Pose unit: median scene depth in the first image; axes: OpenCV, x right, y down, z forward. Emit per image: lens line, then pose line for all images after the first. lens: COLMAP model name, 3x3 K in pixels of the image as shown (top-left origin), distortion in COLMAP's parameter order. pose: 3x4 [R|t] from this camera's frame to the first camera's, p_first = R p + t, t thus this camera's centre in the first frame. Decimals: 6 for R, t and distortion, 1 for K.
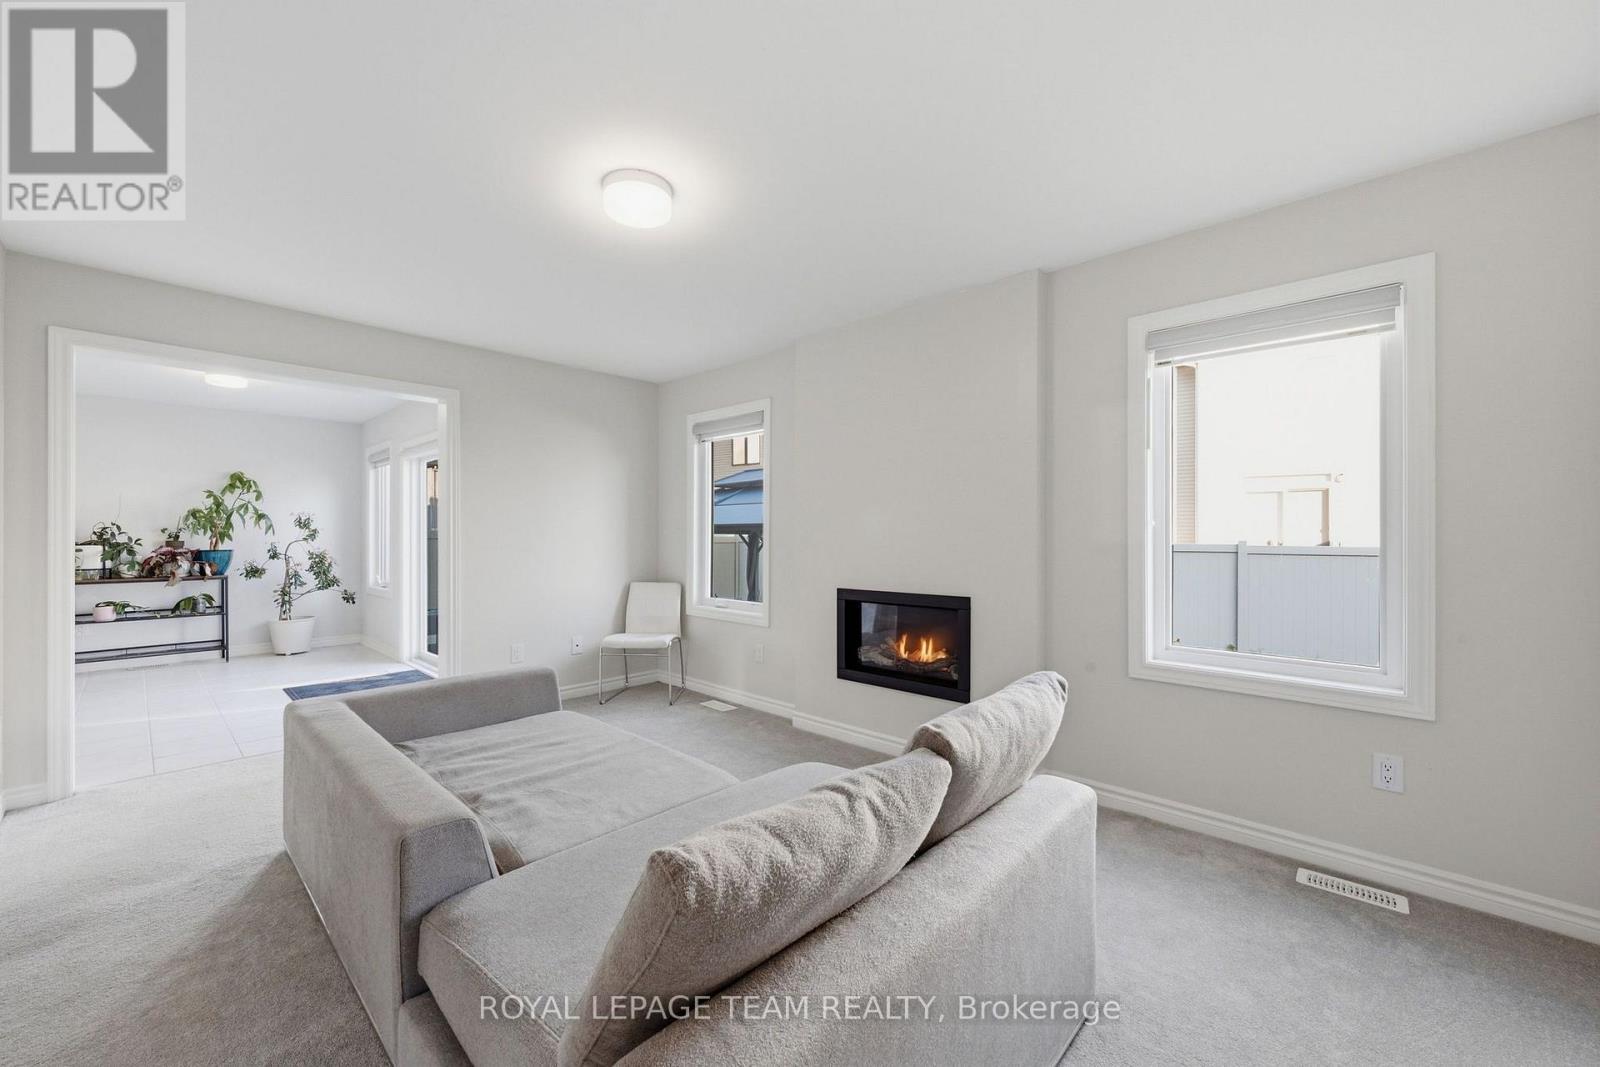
lens RADIAL K [[630.2, 0, 803.2], [0, 630.2, 532.9], [0, 0, 1]] dist [-0.000410, 0.000032]
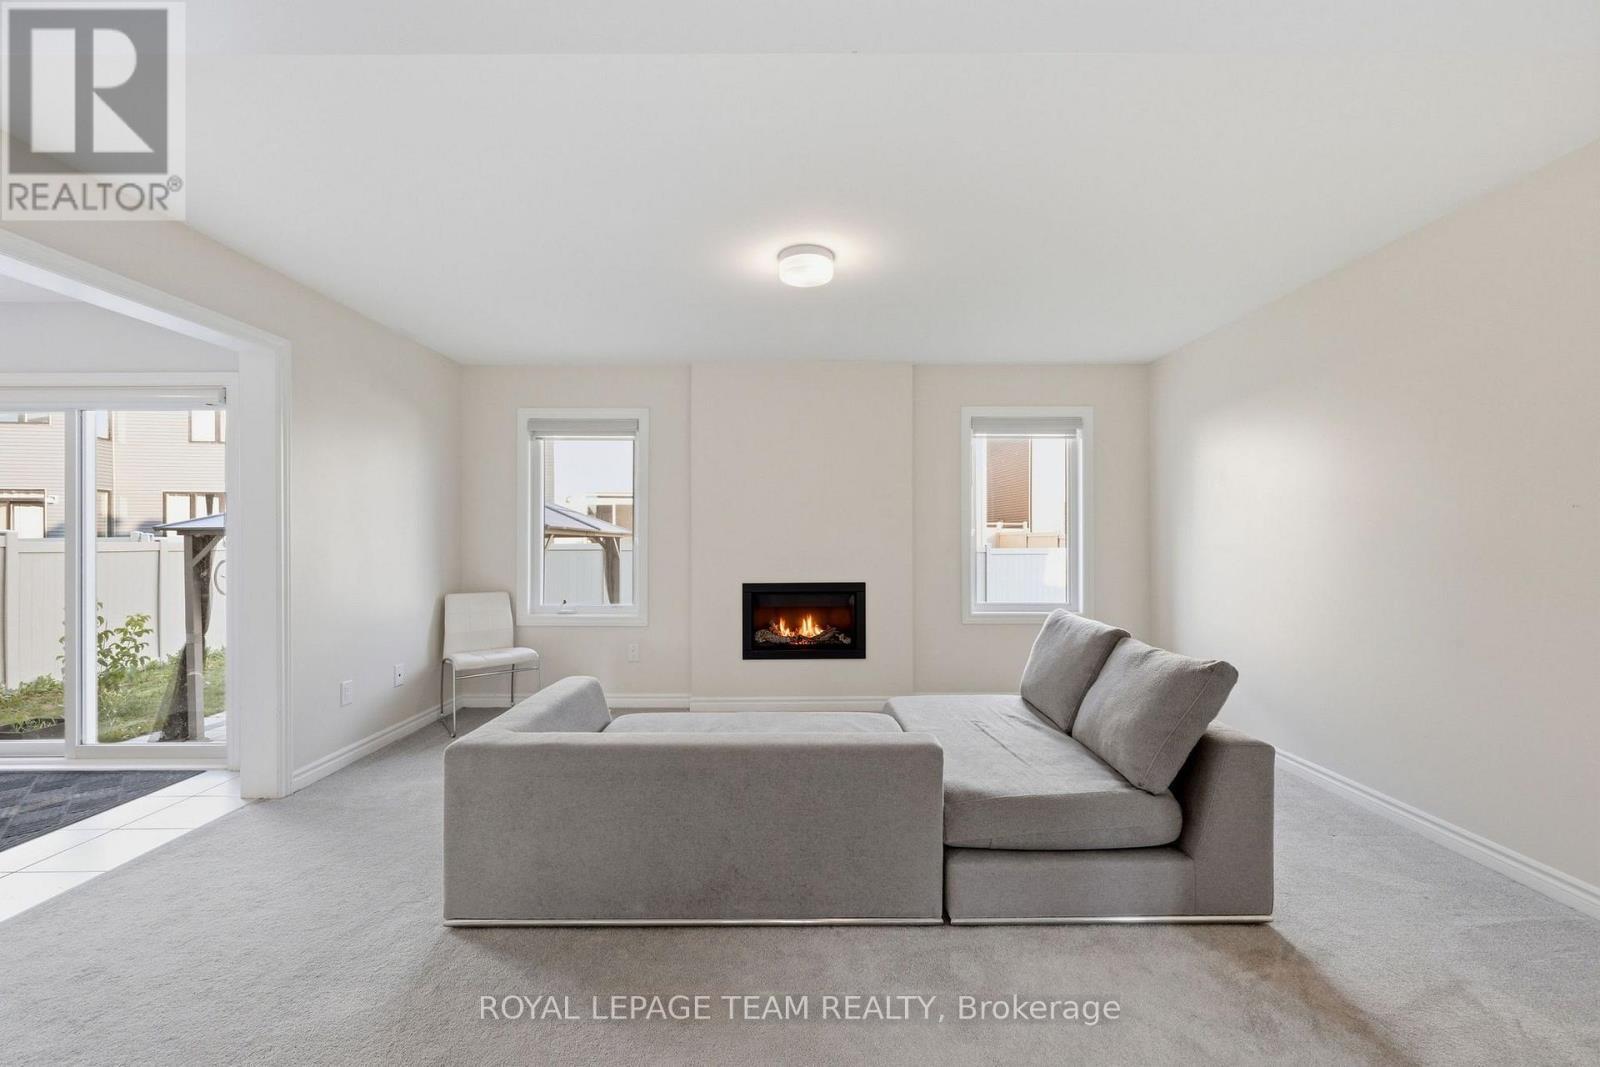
lens RADIAL K [[630.2, 0, 797.3], [0, 630.2, 540.3], [0, 0, 1]] dist [-0.000410, 0.000032]
pose [[0.725969, -0.004498, 0.687713, -0.686234], [-0.001754, 0.999963, 0.008392, -0.003690], [-0.687725, -0.007298, 0.725934, 0.071471]]
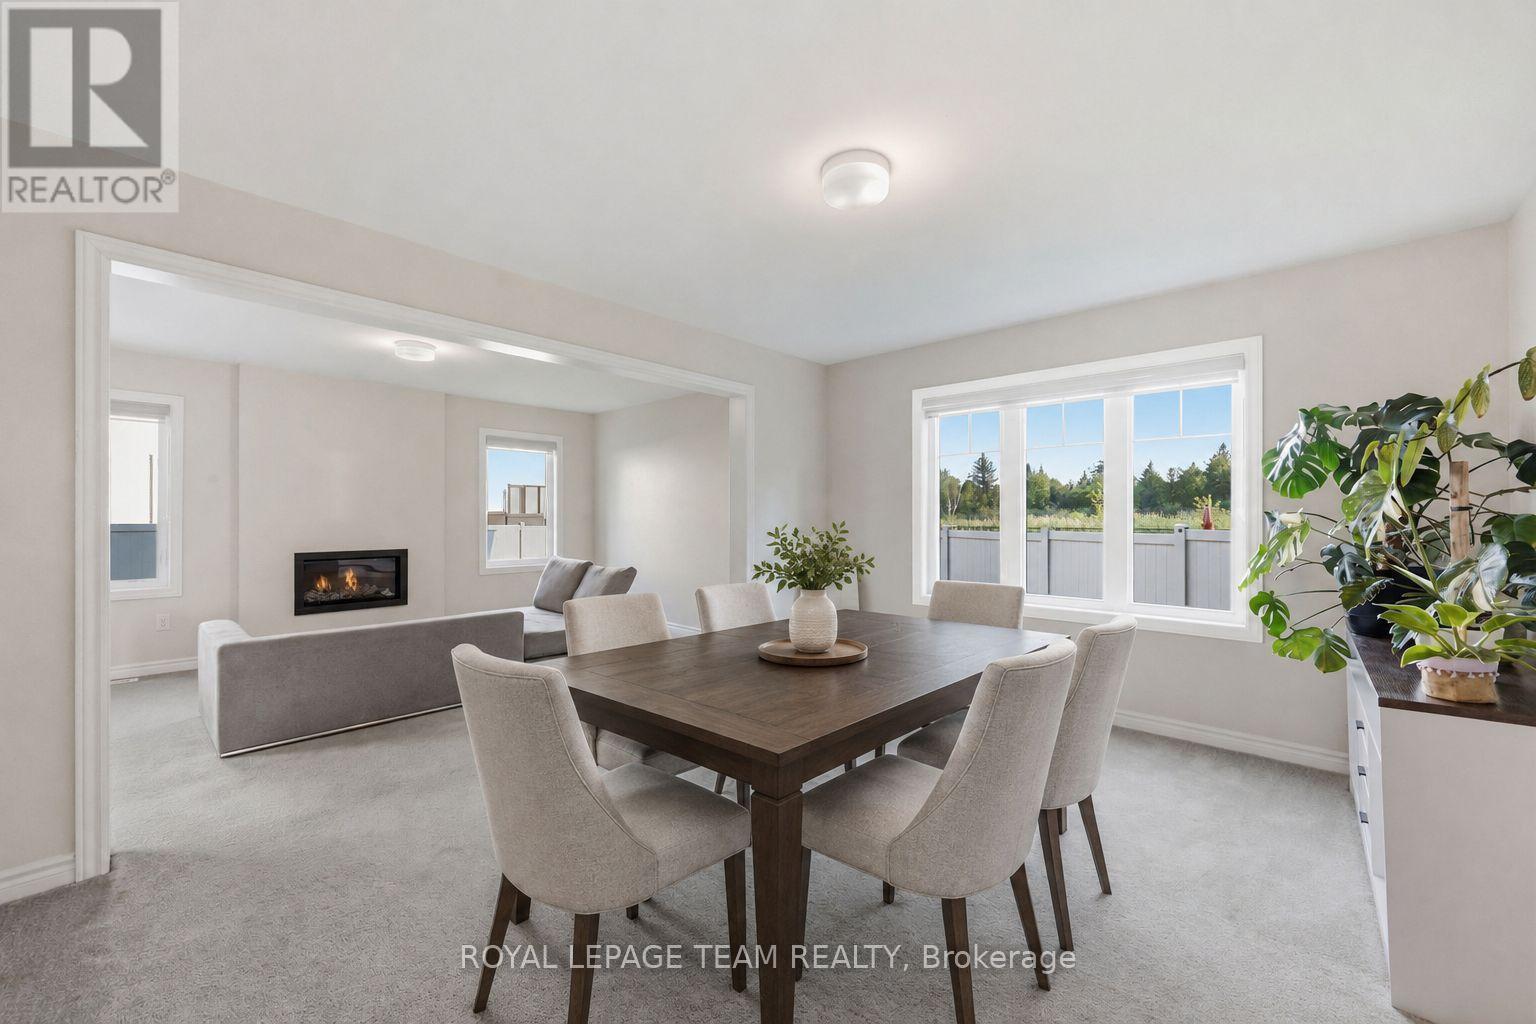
lens RADIAL K [[605.0, 0, 778.4], [0, 605.0, 512.6], [0, 0, 1]] dist [-0.000410, 0.000032]
pose [[-0.029884, 0.004048, 0.999545, -1.368976], [-0.008901, 0.999951, -0.004315, -0.009560], [-0.999514, -0.009026, -0.029846, -0.065020]]
